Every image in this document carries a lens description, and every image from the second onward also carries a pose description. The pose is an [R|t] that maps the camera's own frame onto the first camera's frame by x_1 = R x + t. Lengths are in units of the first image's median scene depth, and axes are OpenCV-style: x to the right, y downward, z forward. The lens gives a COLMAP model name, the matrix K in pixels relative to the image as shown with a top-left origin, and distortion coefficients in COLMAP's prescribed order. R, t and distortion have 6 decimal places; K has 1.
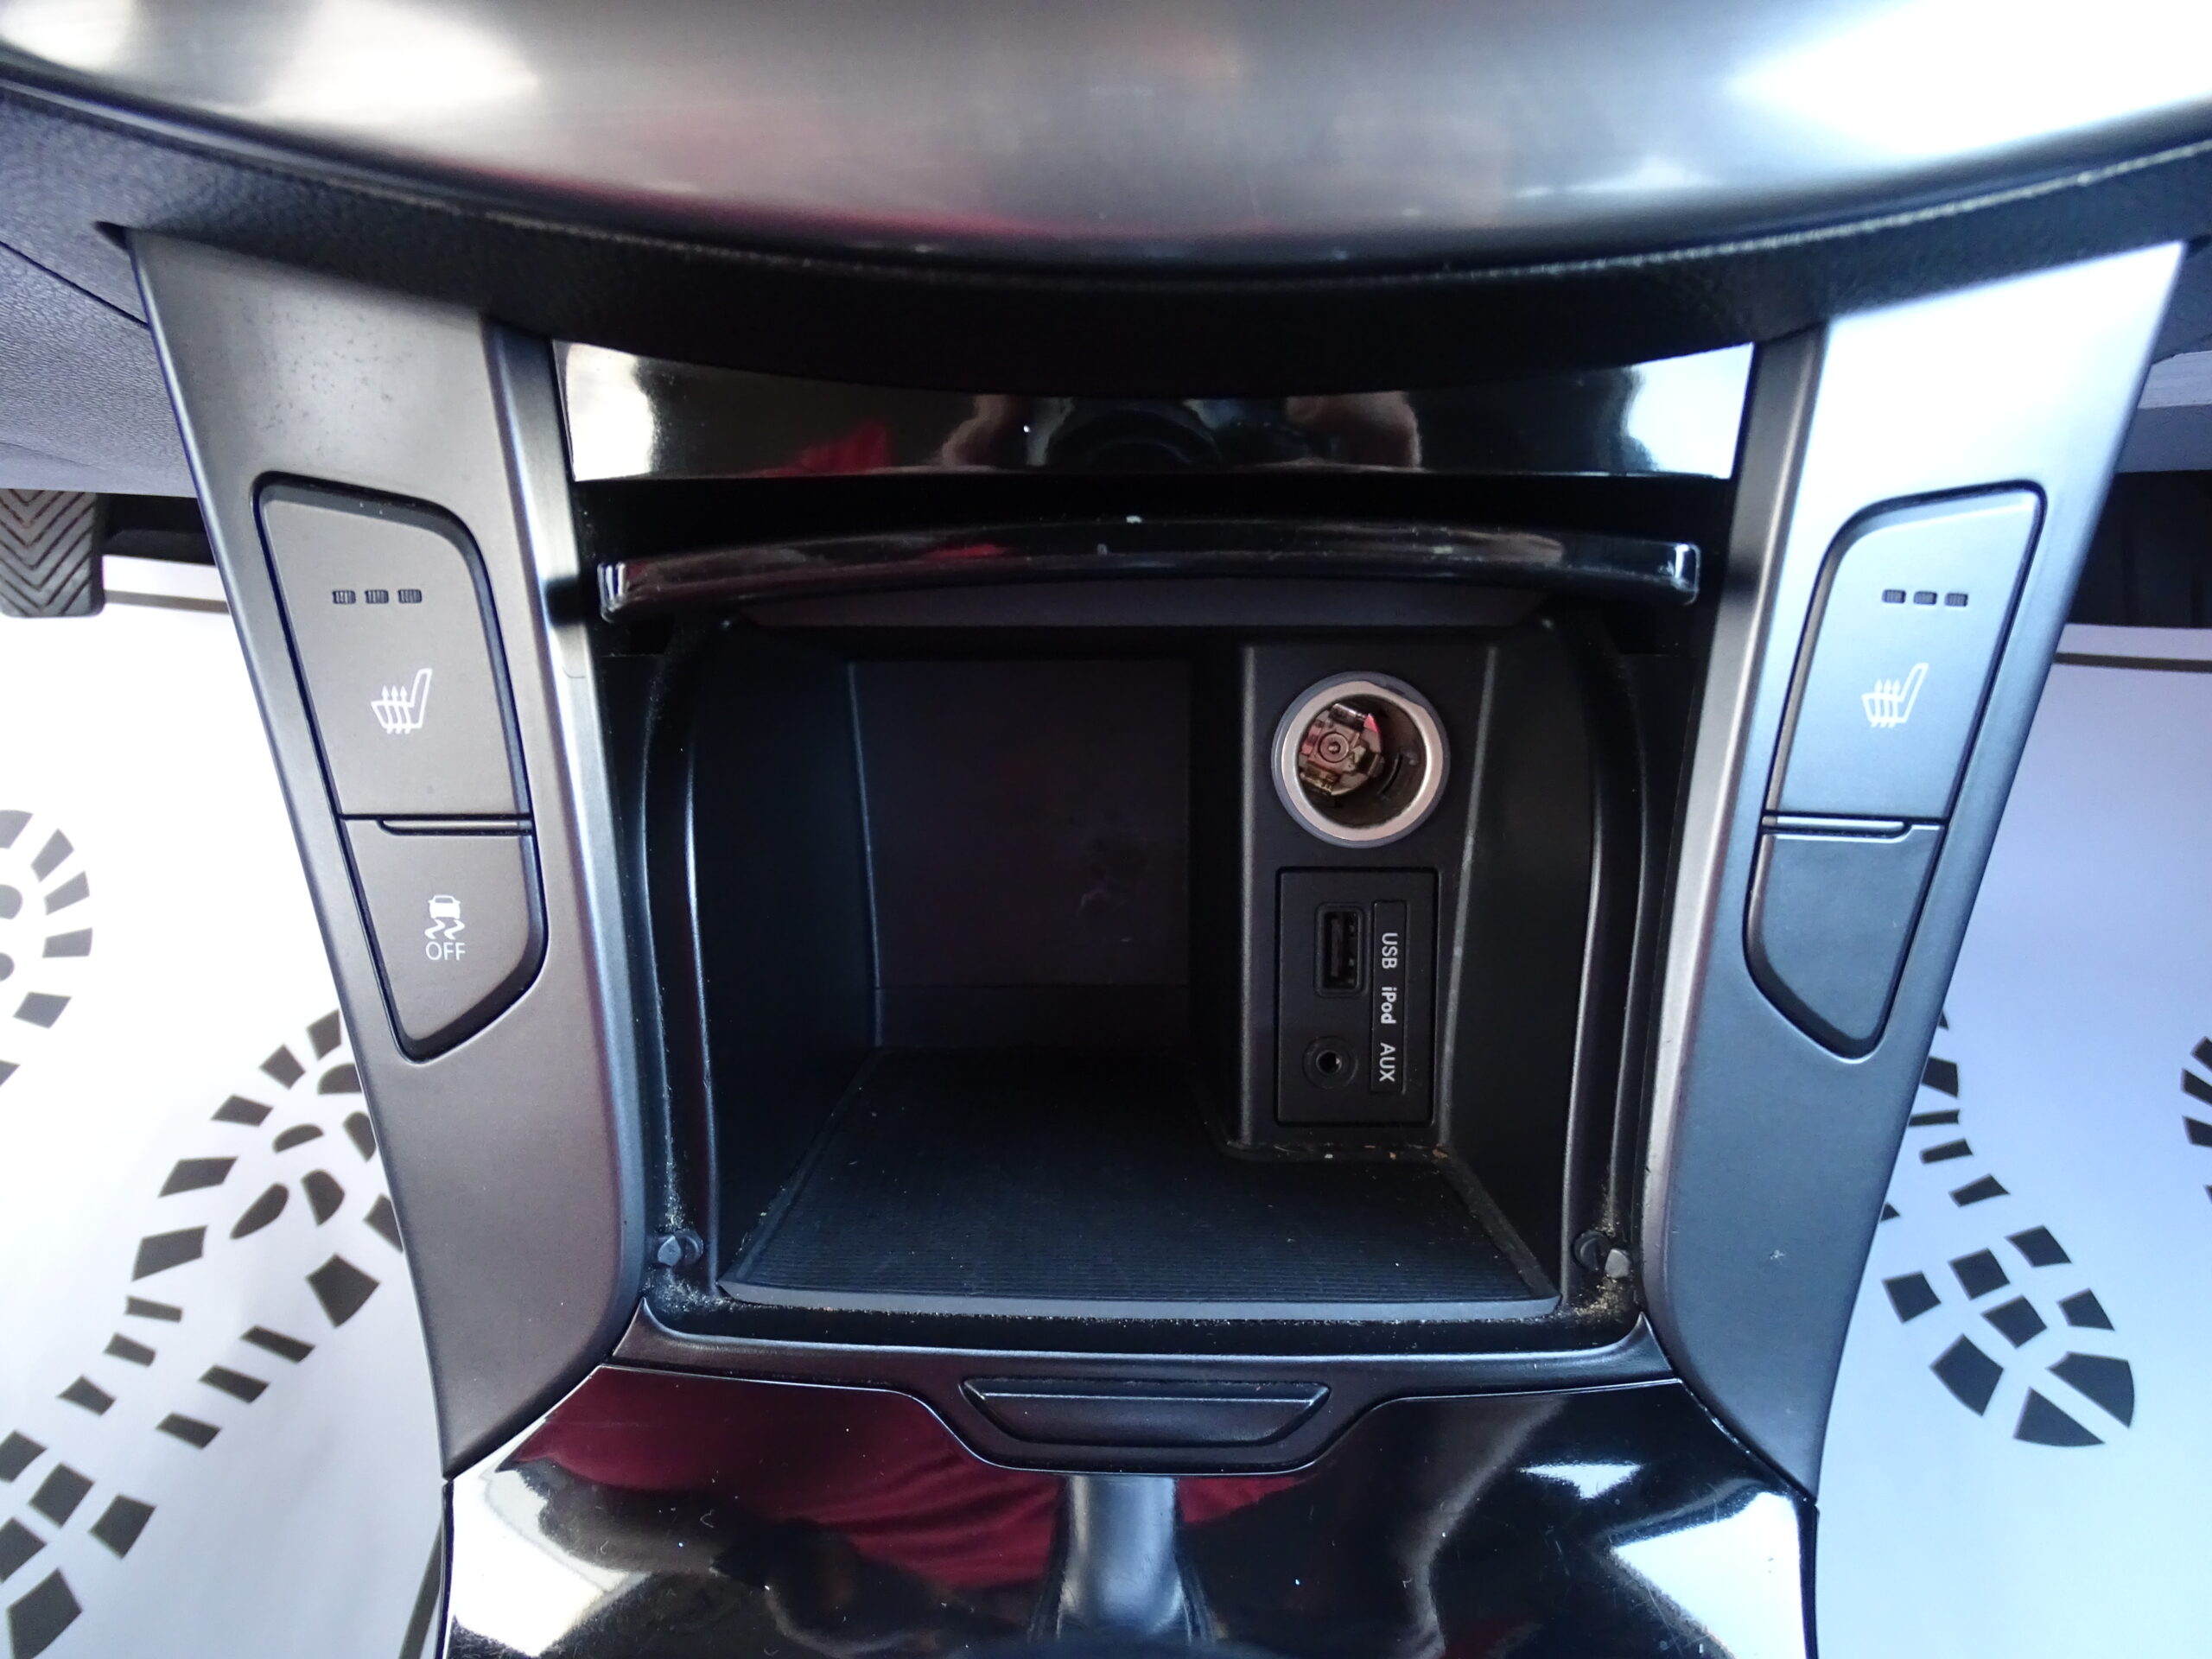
lens RADIAL K [[1607.1, 0, 1106.0], [0, 1607.1, 829.5], [0, 0, 1]] dist [0.009220, -0.005773]
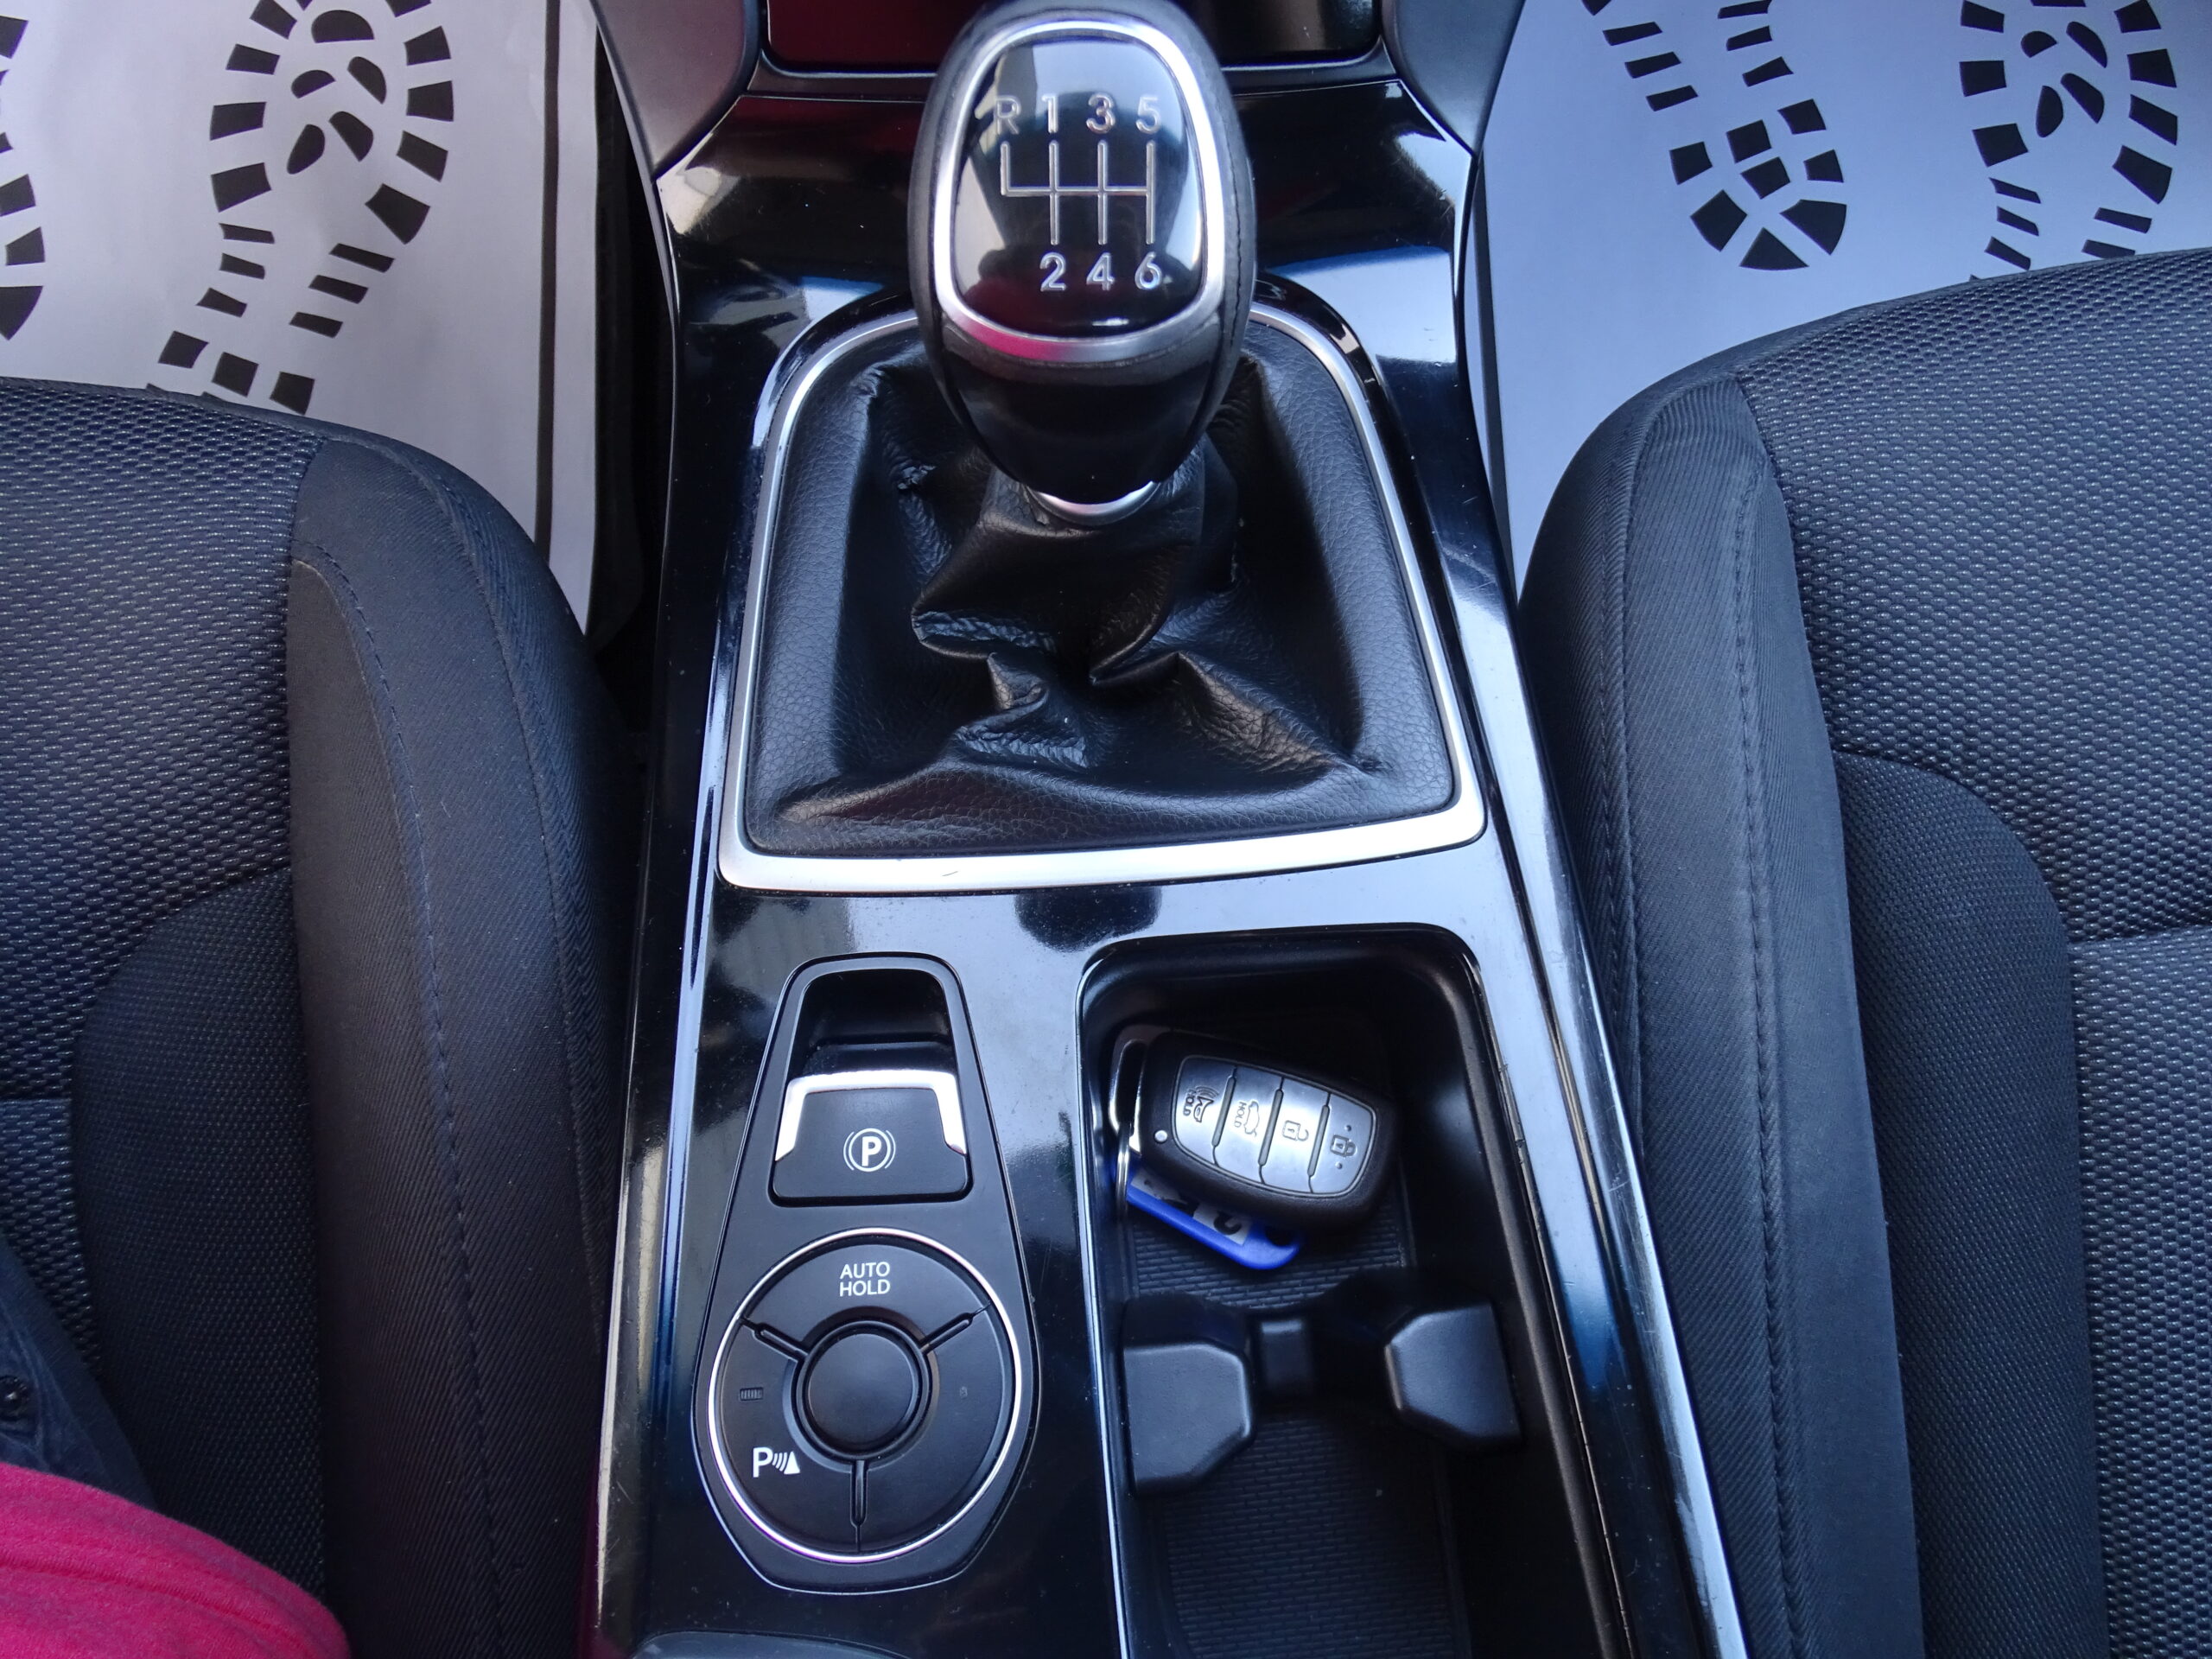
lens RADIAL K [[1607.1, 0, 1106.0], [0, 1607.1, 829.5], [0, 0, 1]] dist [0.009220, -0.005773]
pose [[0.997891, -0.055914, 0.032985, -0.015624], [0.028543, 0.834245, 0.550654, 0.024379], [-0.058307, -0.548551, 0.834081, -0.285575]]
